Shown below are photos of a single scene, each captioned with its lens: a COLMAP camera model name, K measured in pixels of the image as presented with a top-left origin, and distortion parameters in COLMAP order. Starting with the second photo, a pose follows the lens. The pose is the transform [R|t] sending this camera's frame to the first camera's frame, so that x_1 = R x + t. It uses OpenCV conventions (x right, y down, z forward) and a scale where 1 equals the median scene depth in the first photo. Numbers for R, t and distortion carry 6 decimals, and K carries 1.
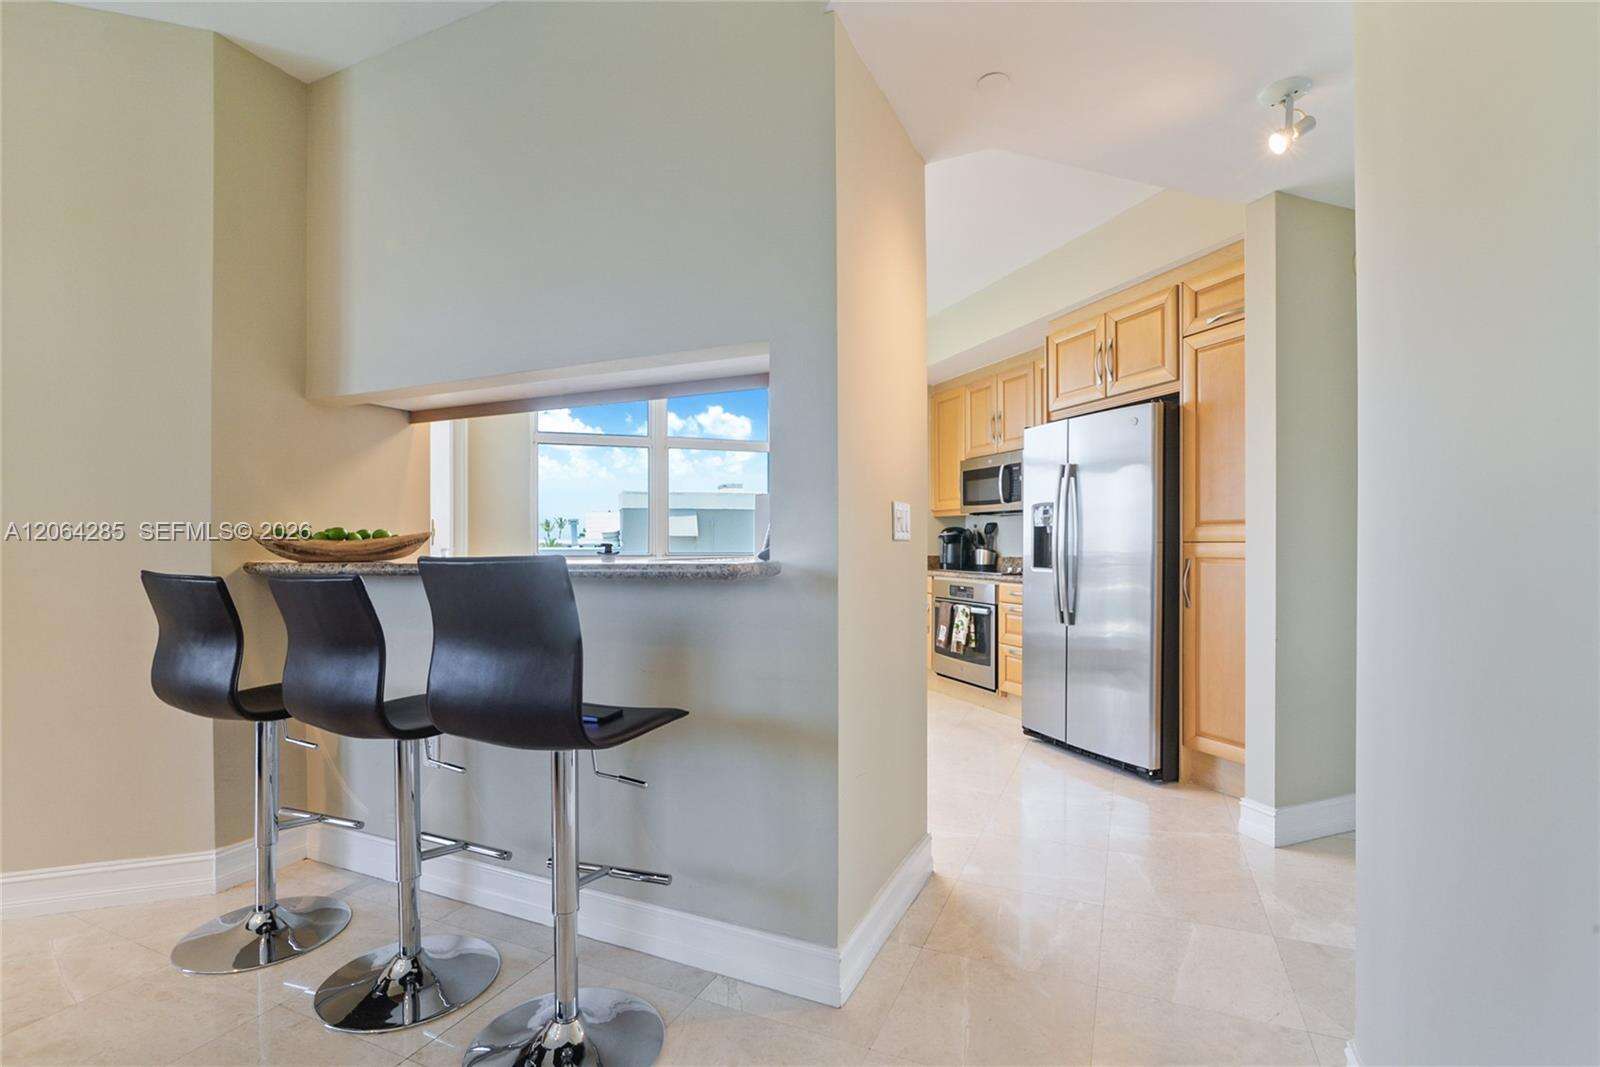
lens RADIAL K [[721.0, 0, 799.8], [0, 721.0, 541.8], [0, 0, 1]] dist [0.000029, 0.000025]
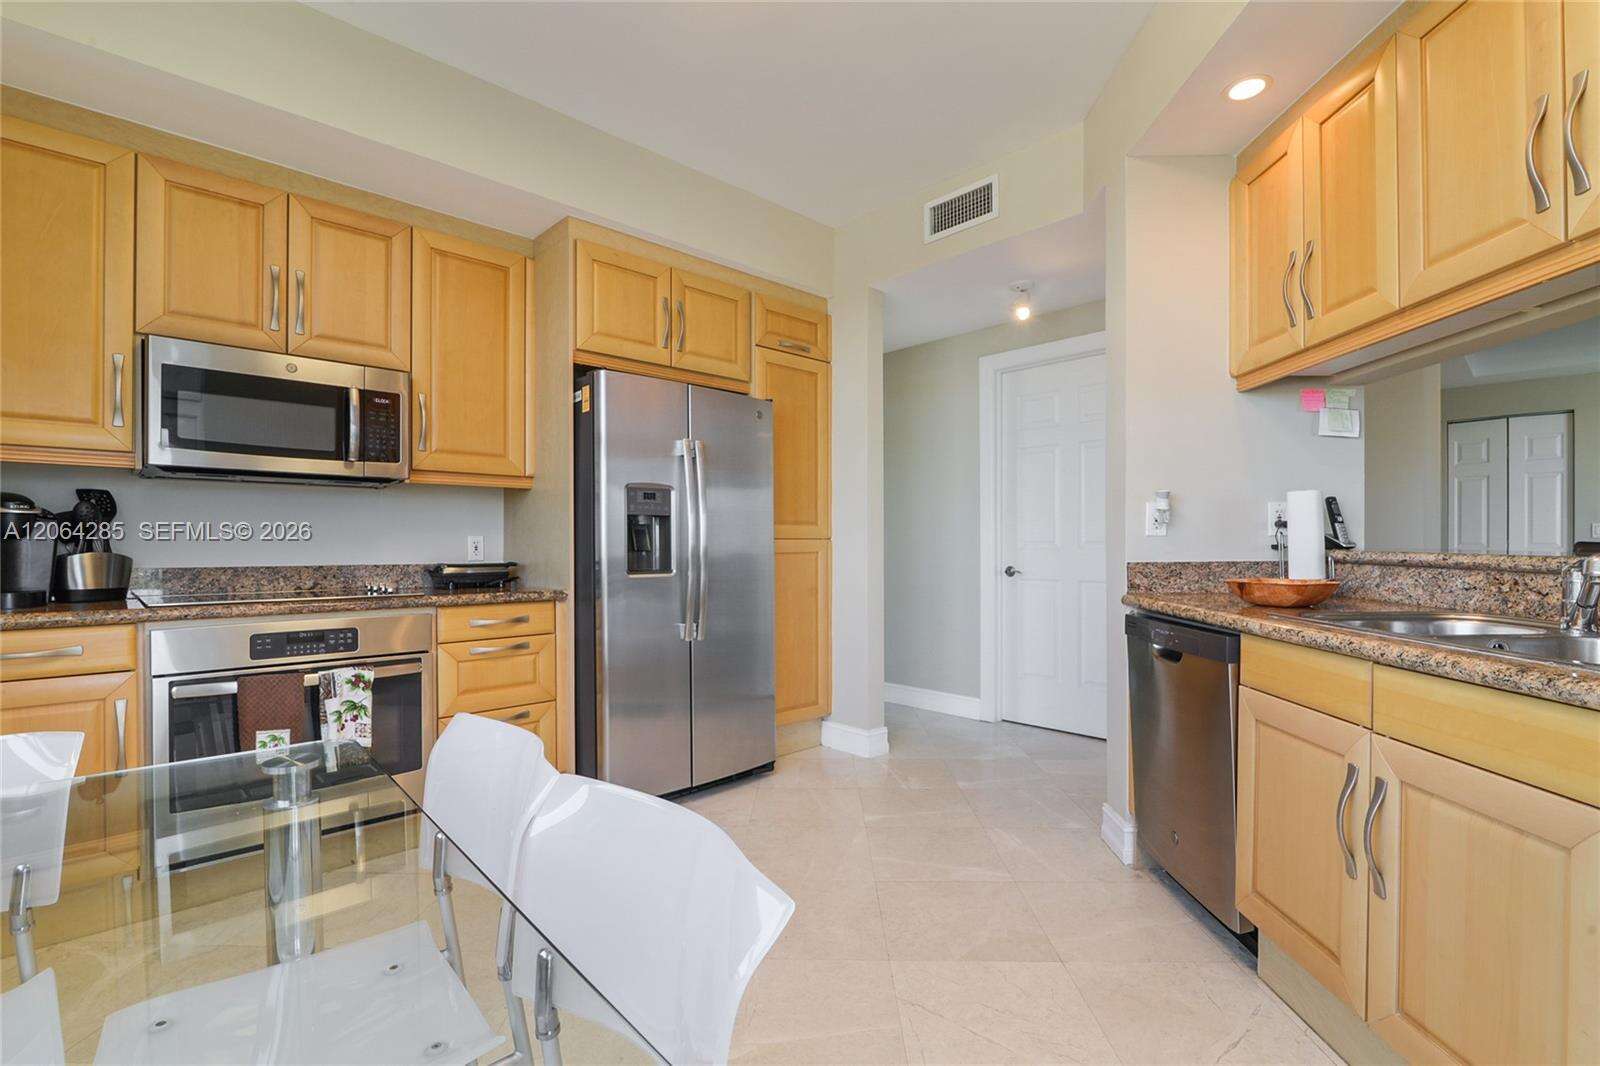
lens RADIAL K [[721.0, 0, 802.0], [0, 721.0, 535.3], [0, 0, 1]] dist [0.000029, 0.000025]
pose [[-0.363614, 0.001305, 0.931549, -0.319637], [-0.004233, 0.999986, -0.003054, 0.000644], [-0.931540, -0.005054, -0.363604, 0.888001]]
